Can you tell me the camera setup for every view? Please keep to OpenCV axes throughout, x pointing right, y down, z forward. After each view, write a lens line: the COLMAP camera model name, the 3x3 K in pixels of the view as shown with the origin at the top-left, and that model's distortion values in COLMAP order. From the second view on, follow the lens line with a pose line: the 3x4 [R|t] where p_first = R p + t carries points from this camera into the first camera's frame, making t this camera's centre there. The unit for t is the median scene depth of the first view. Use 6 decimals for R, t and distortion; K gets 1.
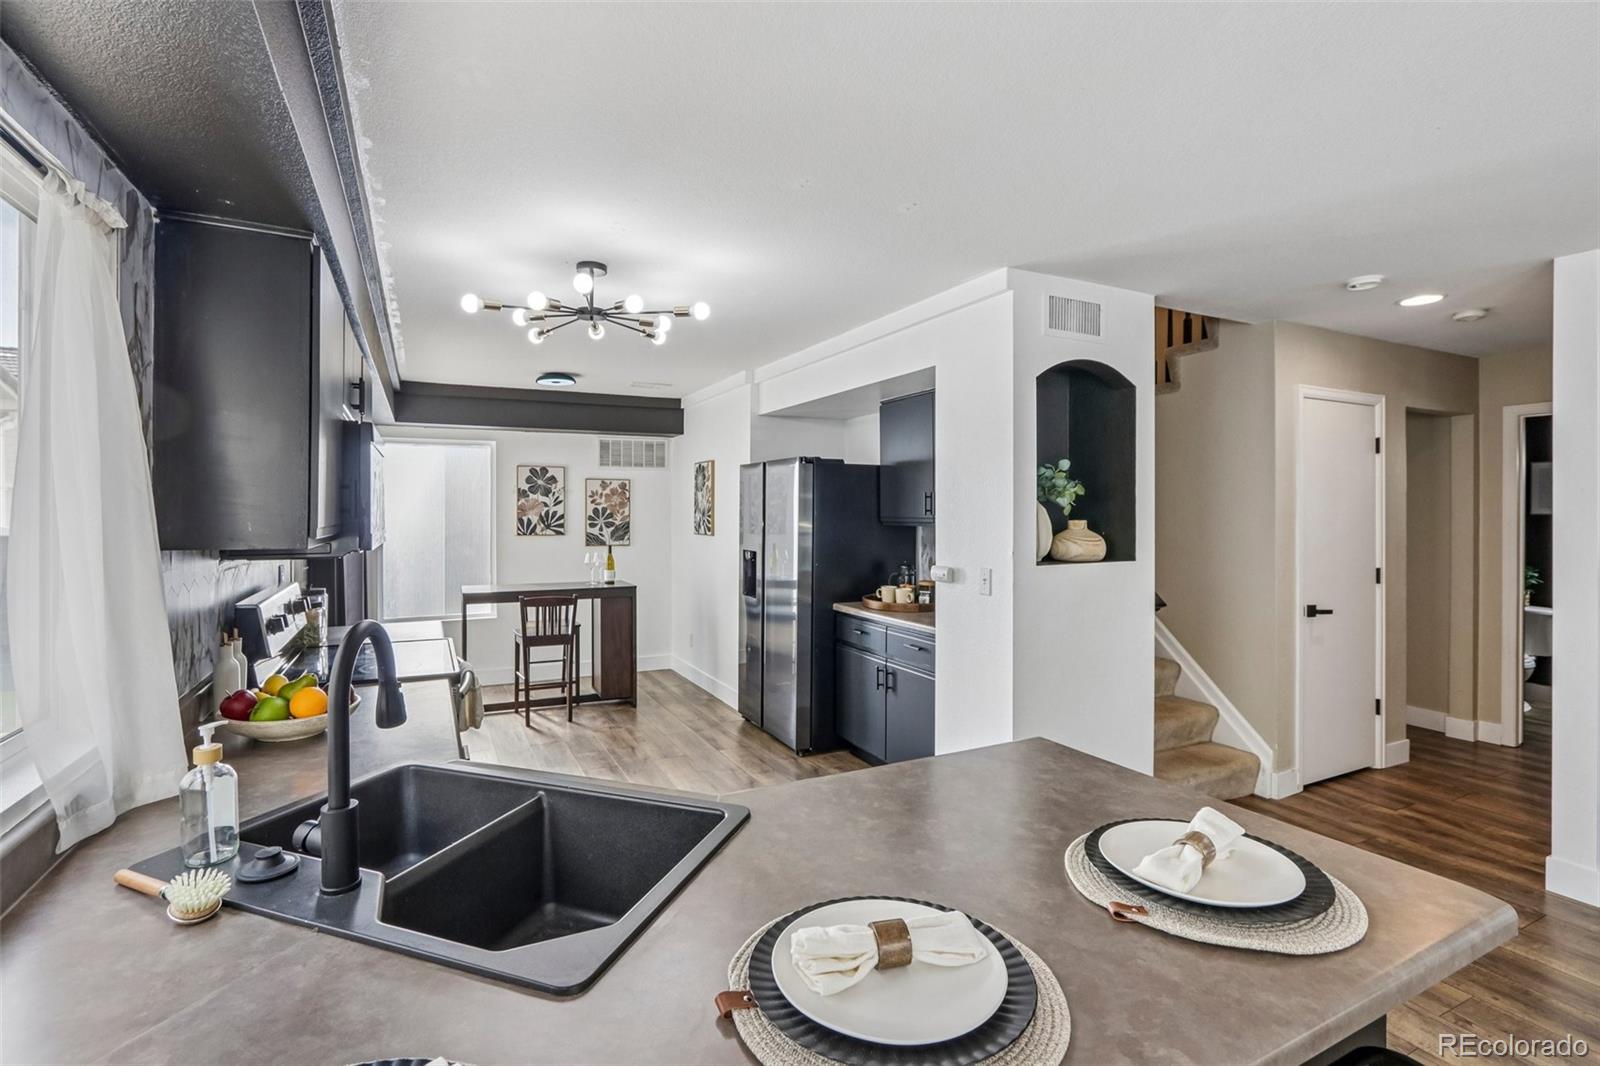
lens RADIAL K [[748.0, 0, 786.4], [0, 748.0, 512.0], [0, 0, 1]] dist [-0.003960, -0.000521]
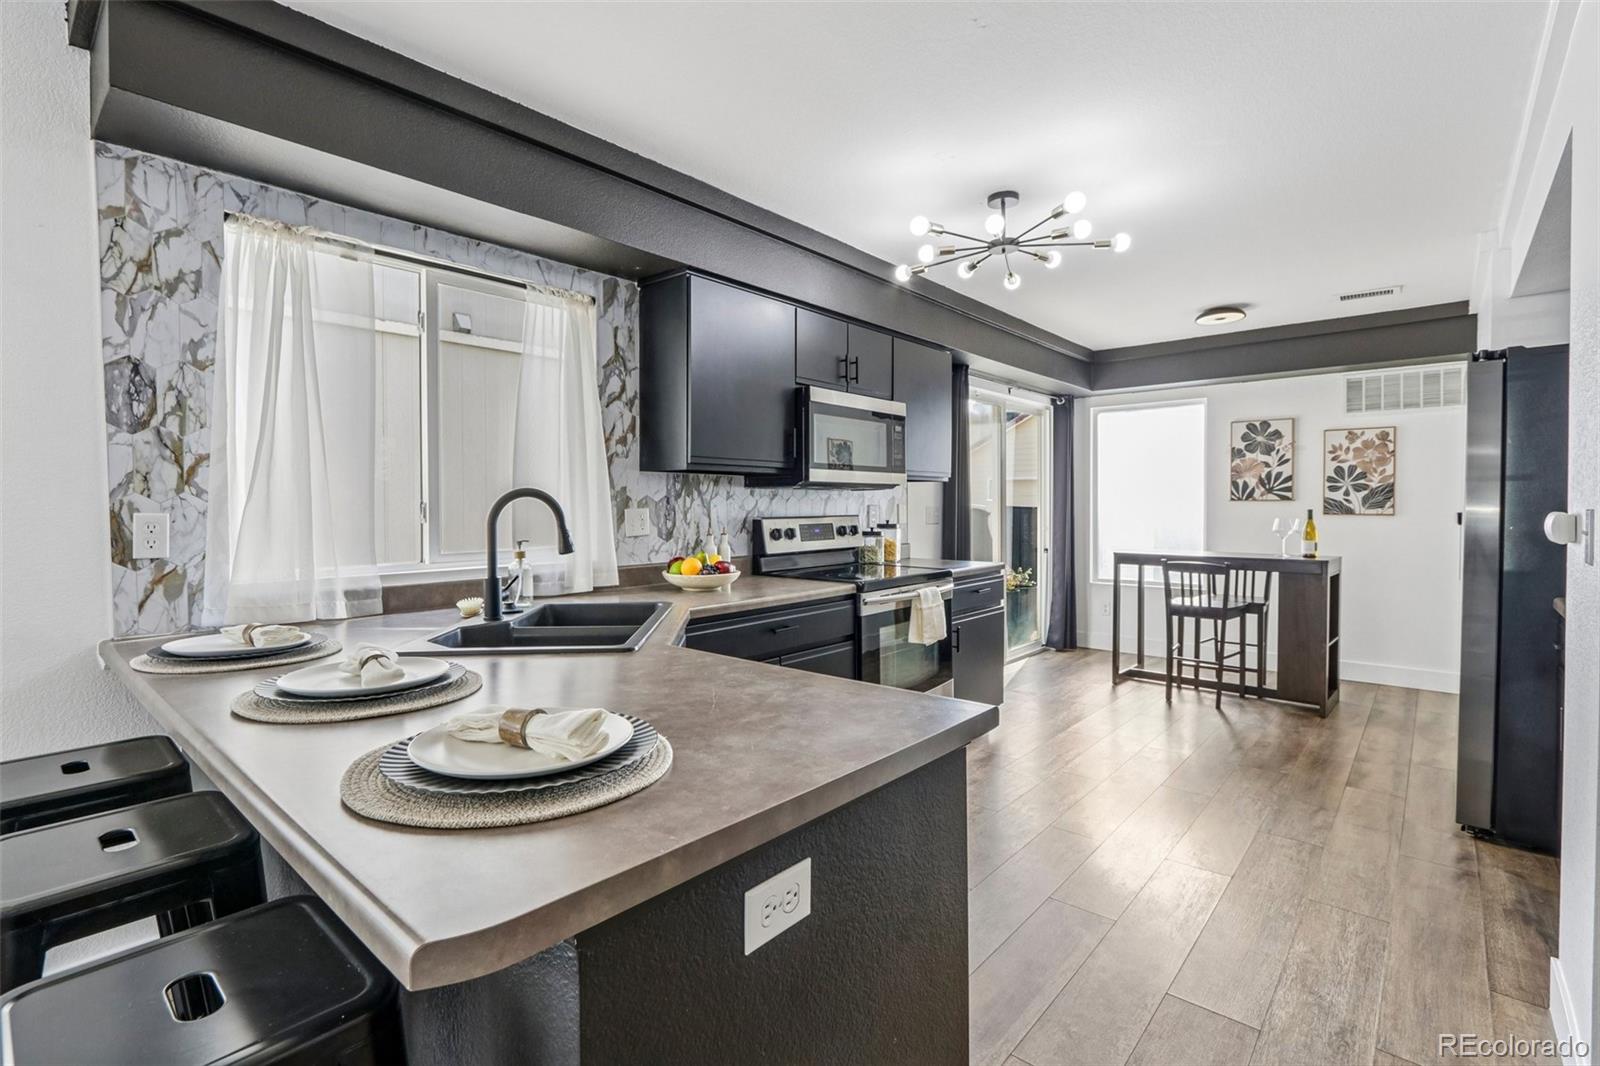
lens RADIAL K [[739.6, 0, 779.2], [0, 739.6, 517.0], [0, 0, 1]] dist [-0.014562, 0.000042]
pose [[0.374016, 0.014908, -0.927303, 0.271143], [0.001938, 0.999856, 0.016856, 0.037647], [0.927420, -0.008102, 0.373933, 0.182966]]
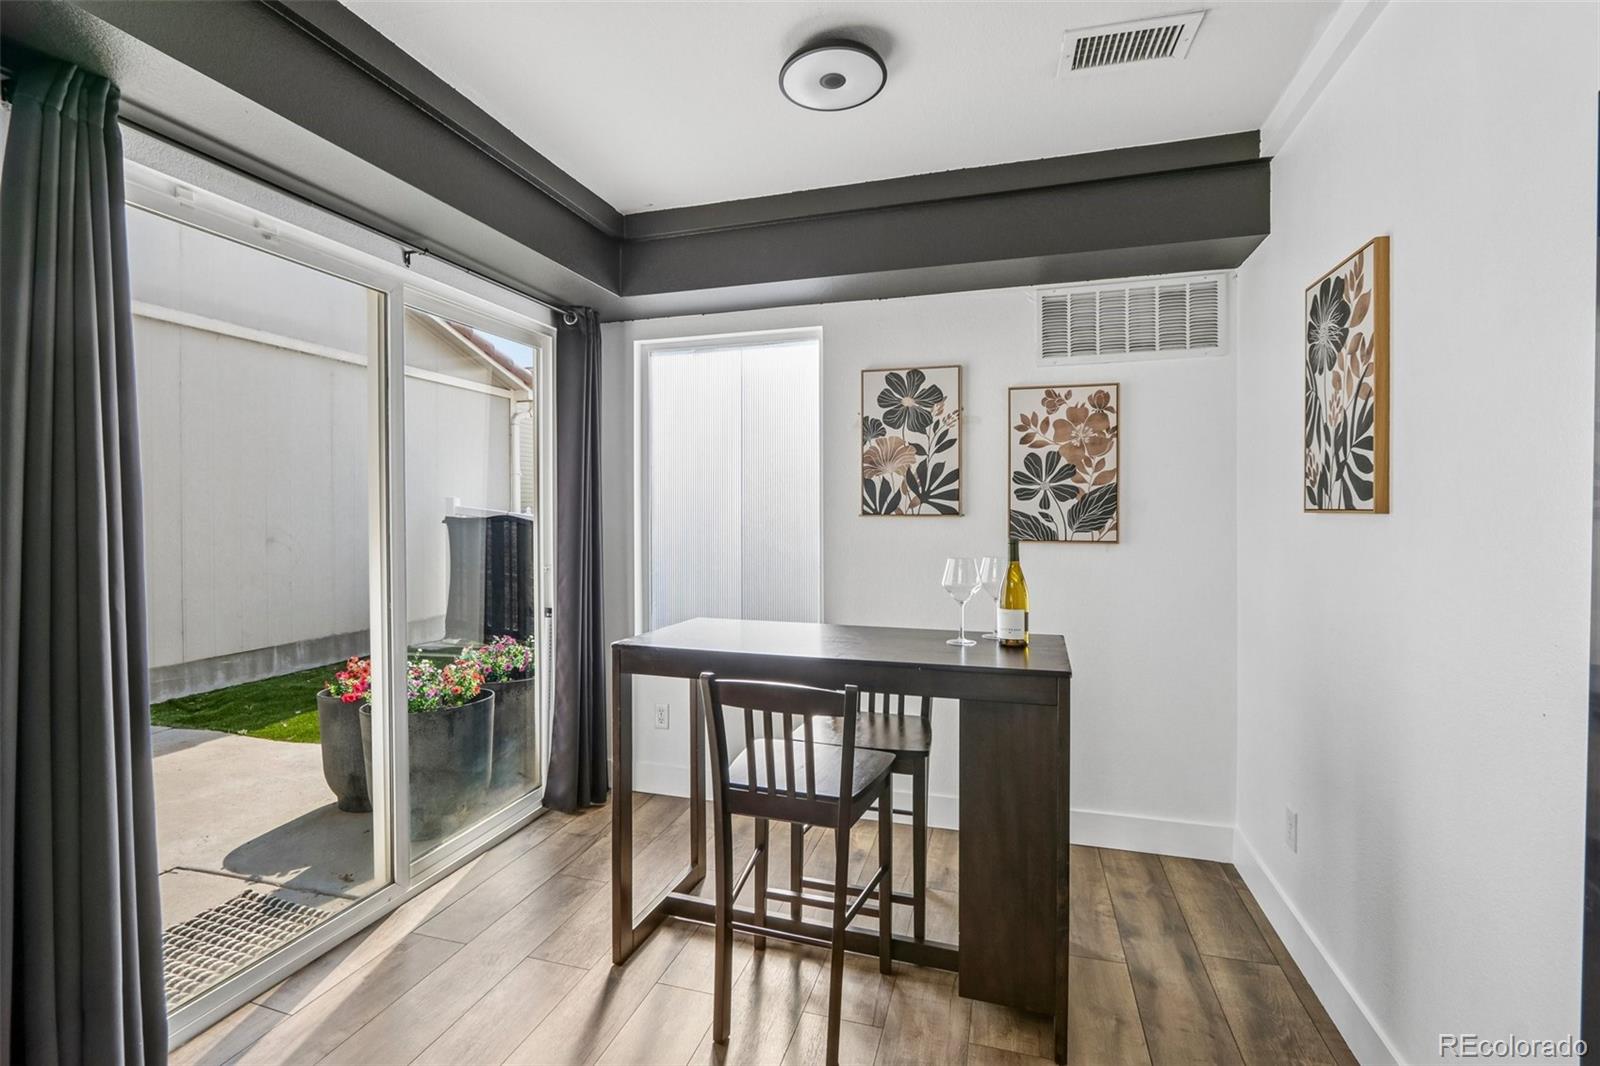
lens RADIAL K [[739.6, 0, 779.2], [0, 739.6, 517.0], [0, 0, 1]] dist [-0.014562, 0.000042]
pose [[0.726607, 0.002812, -0.687047, -0.075518], [-0.000066, 0.999992, 0.004023, 0.032703], [0.687053, -0.002878, 0.726602, 0.659019]]
